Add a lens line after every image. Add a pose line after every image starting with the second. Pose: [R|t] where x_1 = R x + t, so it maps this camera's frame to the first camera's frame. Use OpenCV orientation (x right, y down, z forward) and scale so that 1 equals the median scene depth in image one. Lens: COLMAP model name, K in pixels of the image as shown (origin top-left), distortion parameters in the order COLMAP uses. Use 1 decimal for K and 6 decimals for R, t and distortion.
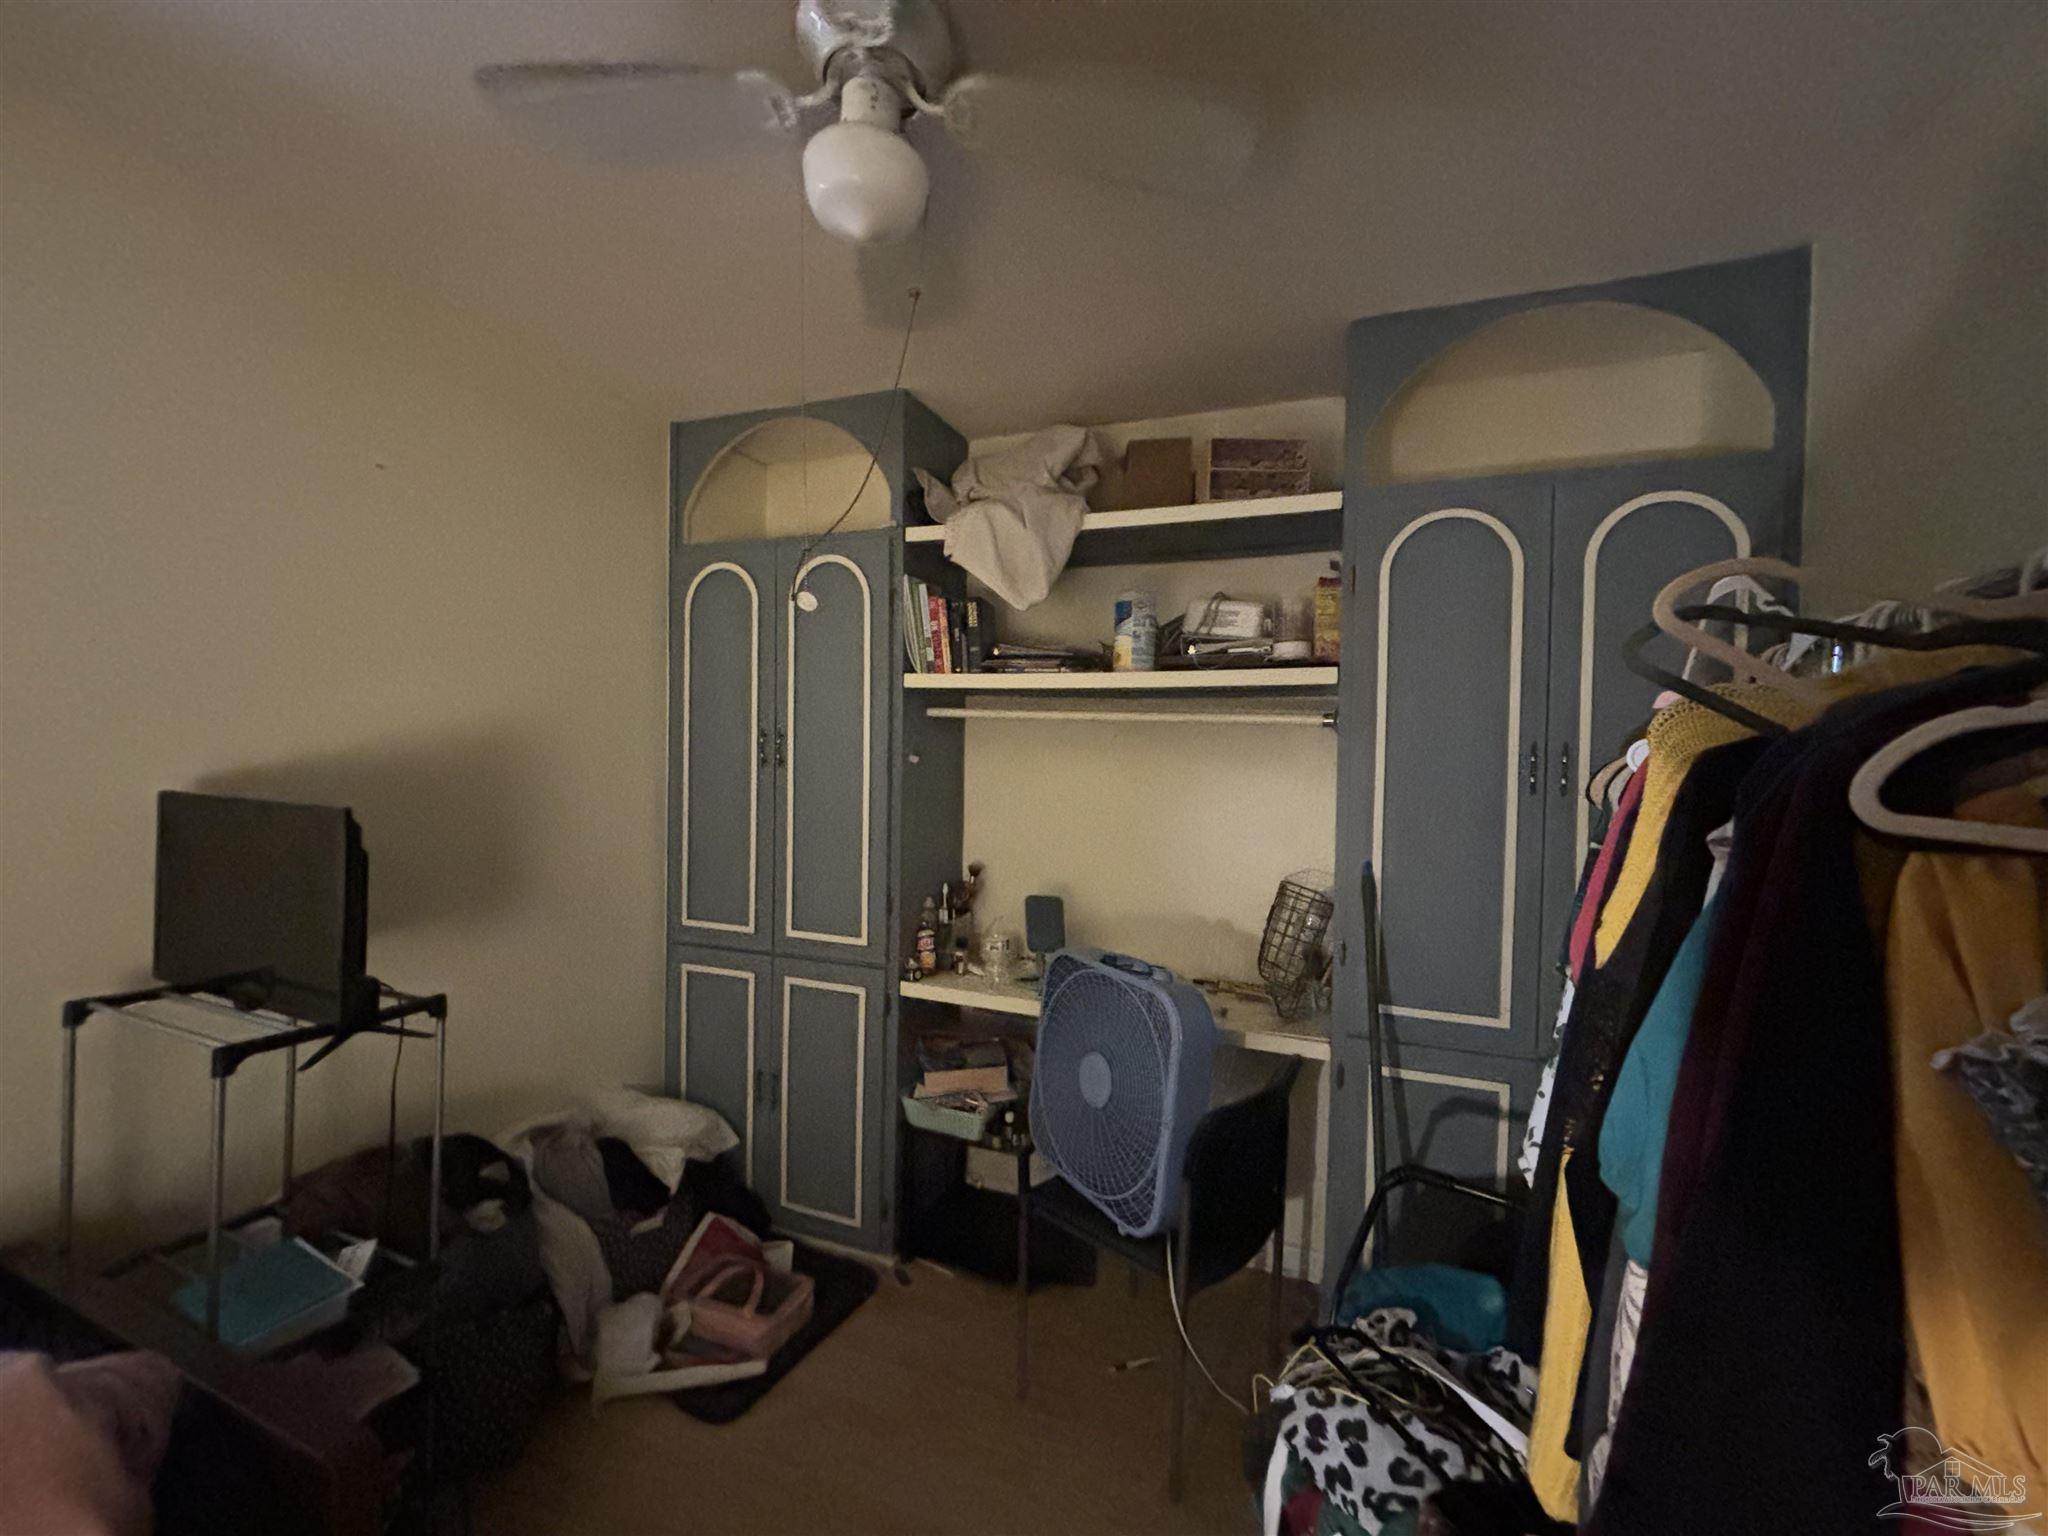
lens RADIAL K [[826.1, 0, 1025.4], [0, 826.1, 765.2], [0, 0, 1]] dist [-0.000183, -0.000872]
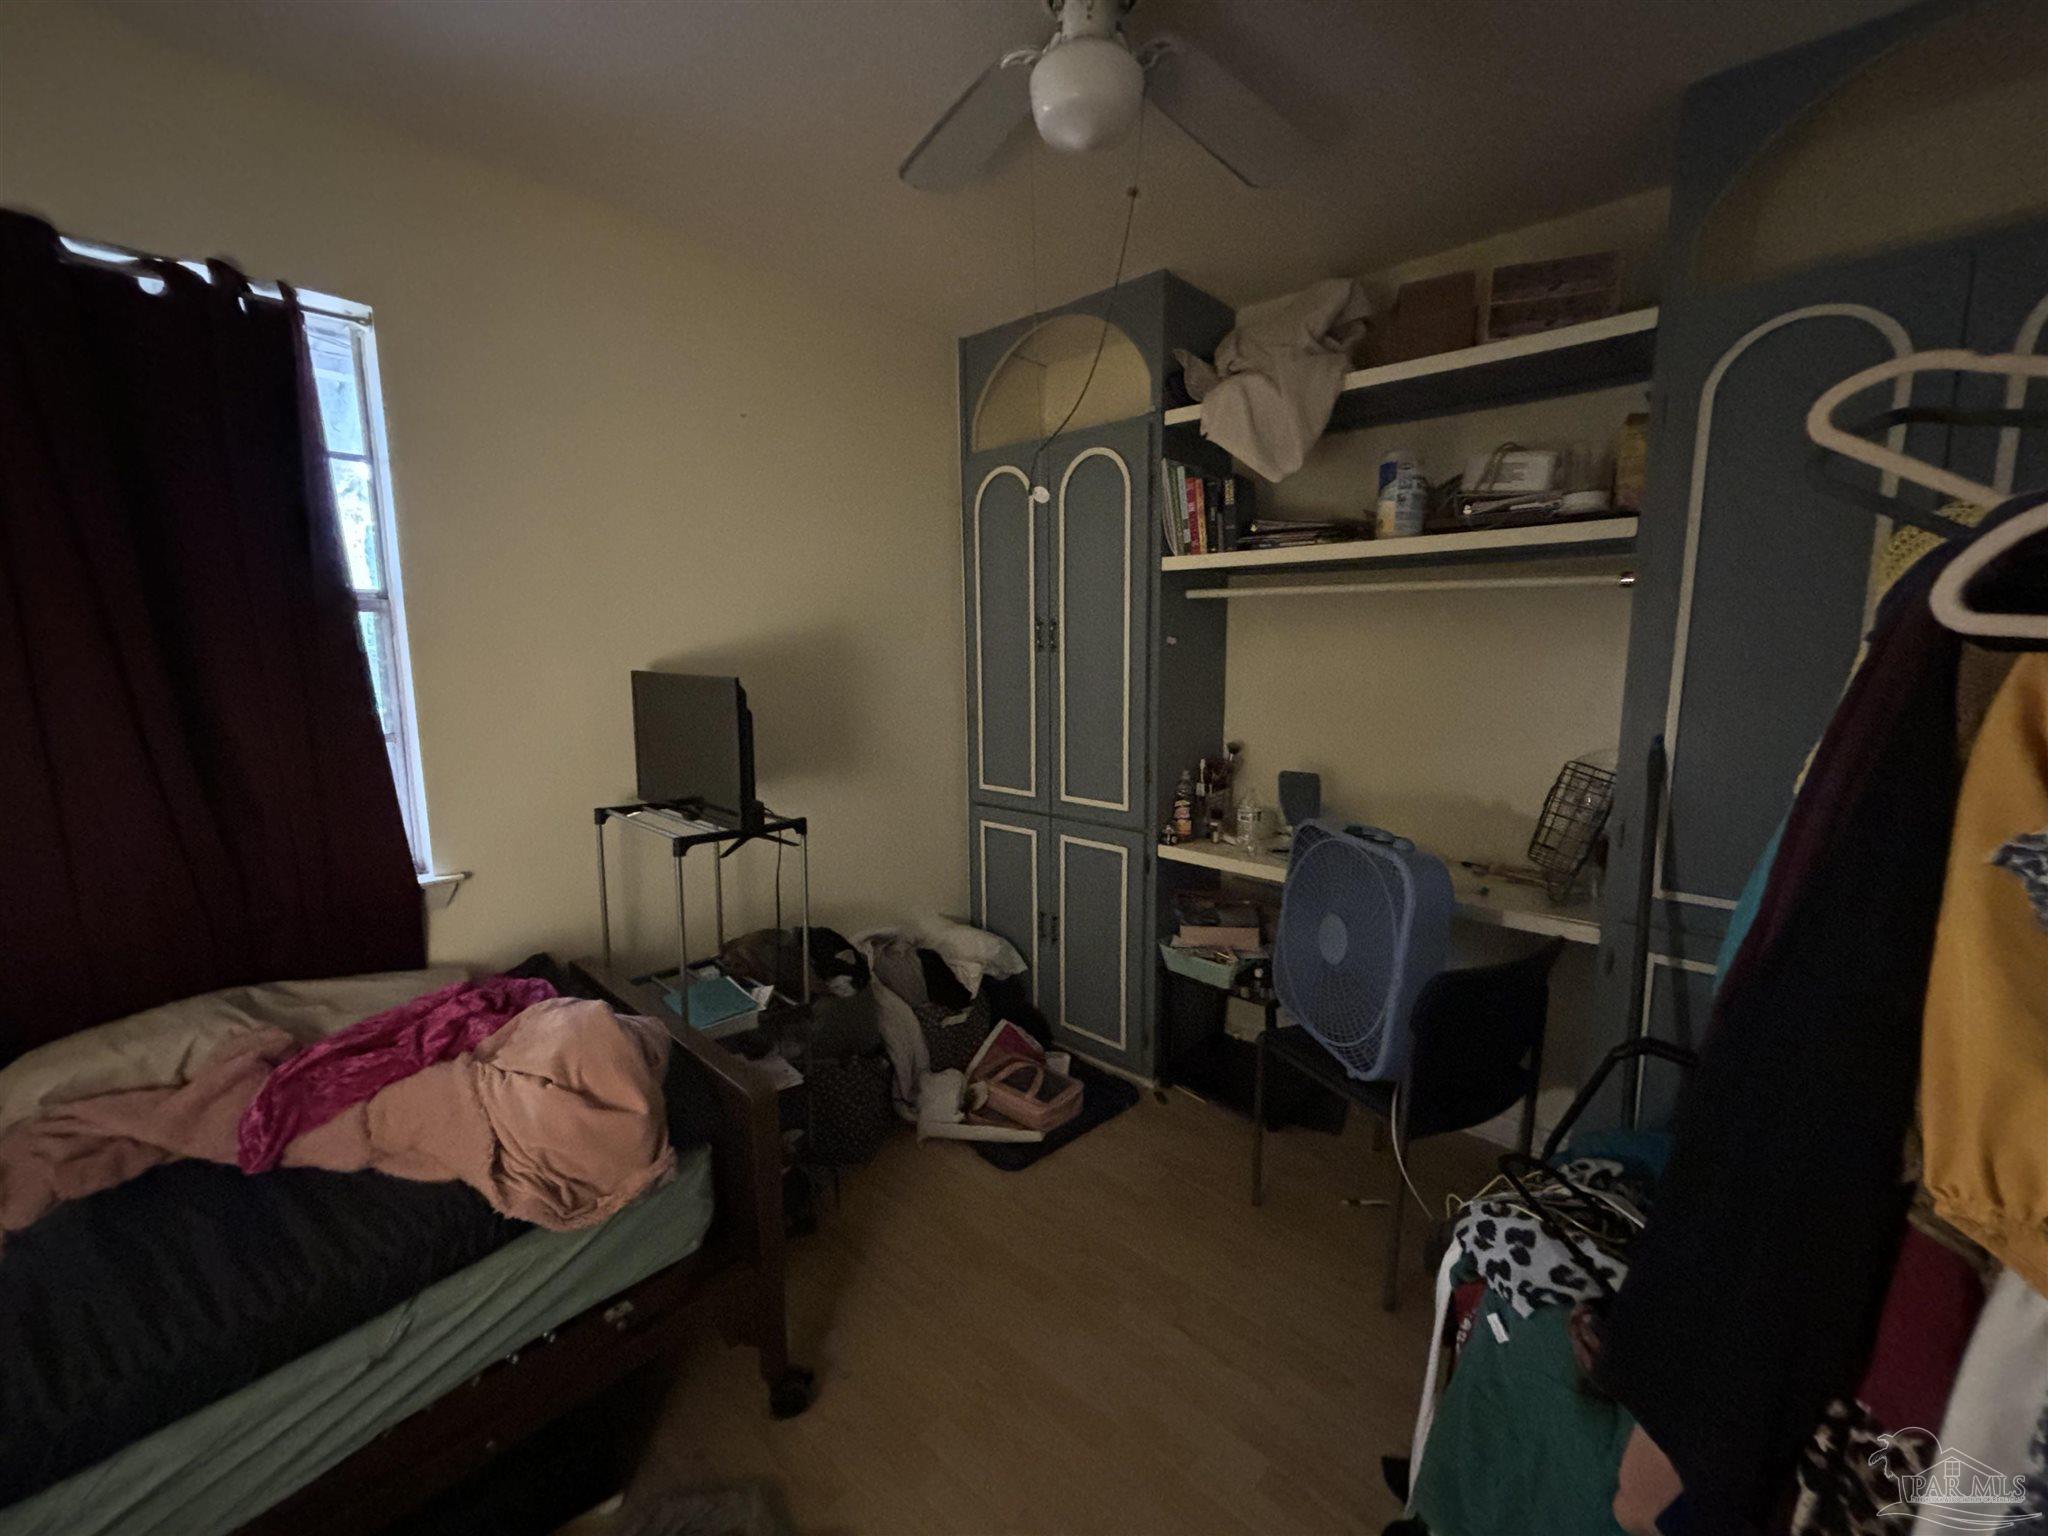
lens RADIAL K [[826.1, 0, 1021.4], [0, 826.1, 767.2], [0, 0, 1]] dist [-0.000183, -0.000872]
pose [[0.933519, 0.027125, -0.357501, 0.077853], [0.019035, 0.991978, 0.124970, 0.022574], [0.358023, -0.123467, 0.925514, -0.081934]]
